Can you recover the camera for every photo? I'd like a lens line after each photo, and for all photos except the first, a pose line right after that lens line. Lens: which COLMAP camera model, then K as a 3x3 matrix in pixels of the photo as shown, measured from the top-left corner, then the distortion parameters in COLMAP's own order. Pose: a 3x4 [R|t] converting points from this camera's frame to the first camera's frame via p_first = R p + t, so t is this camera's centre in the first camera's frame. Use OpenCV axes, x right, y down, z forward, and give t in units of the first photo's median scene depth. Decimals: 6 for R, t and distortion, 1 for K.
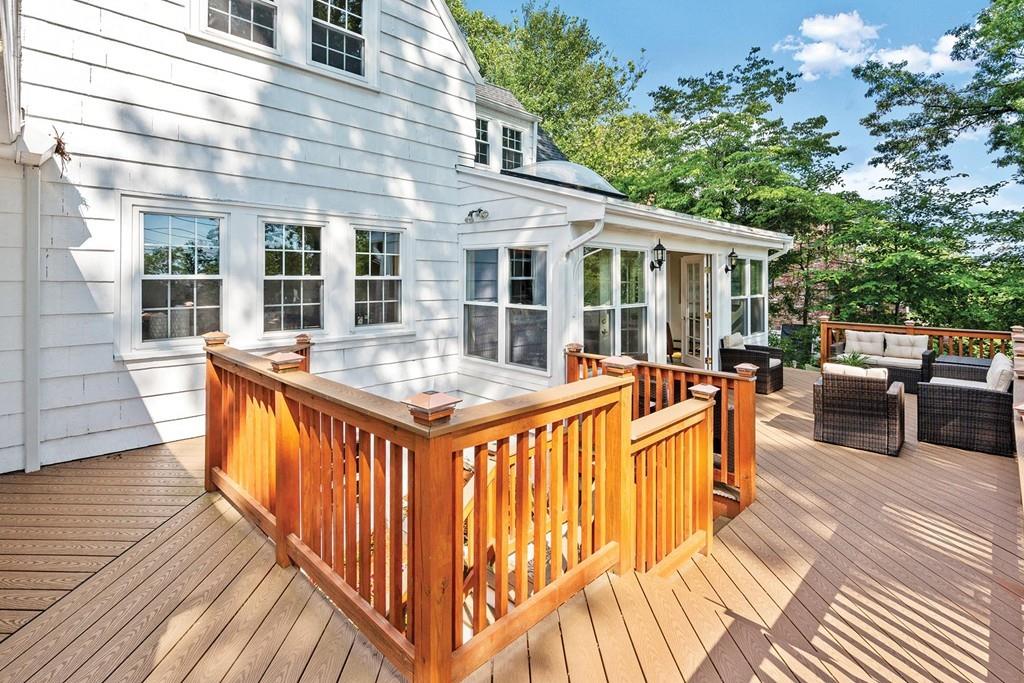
lens RADIAL K [[427.1, 0, 512.0], [0, 427.1, 341.5], [0, 0, 1]] dist [-0.025723, -0.000285]
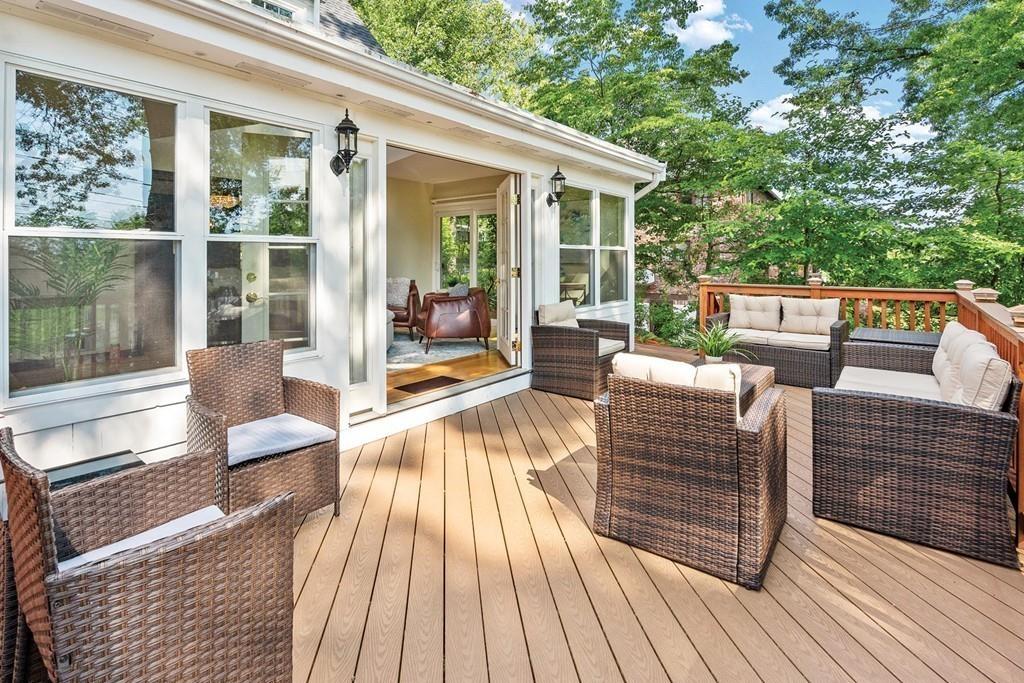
lens RADIAL K [[457.8, 0, 510.4], [0, 457.8, 336.6], [0, 0, 1]] dist [-0.021663, -0.000306]
pose [[0.988456, -0.029108, 0.148687, 0.275863], [0.025048, 0.999262, 0.029110, 0.008706], [-0.149425, -0.025050, 0.988456, 0.268957]]
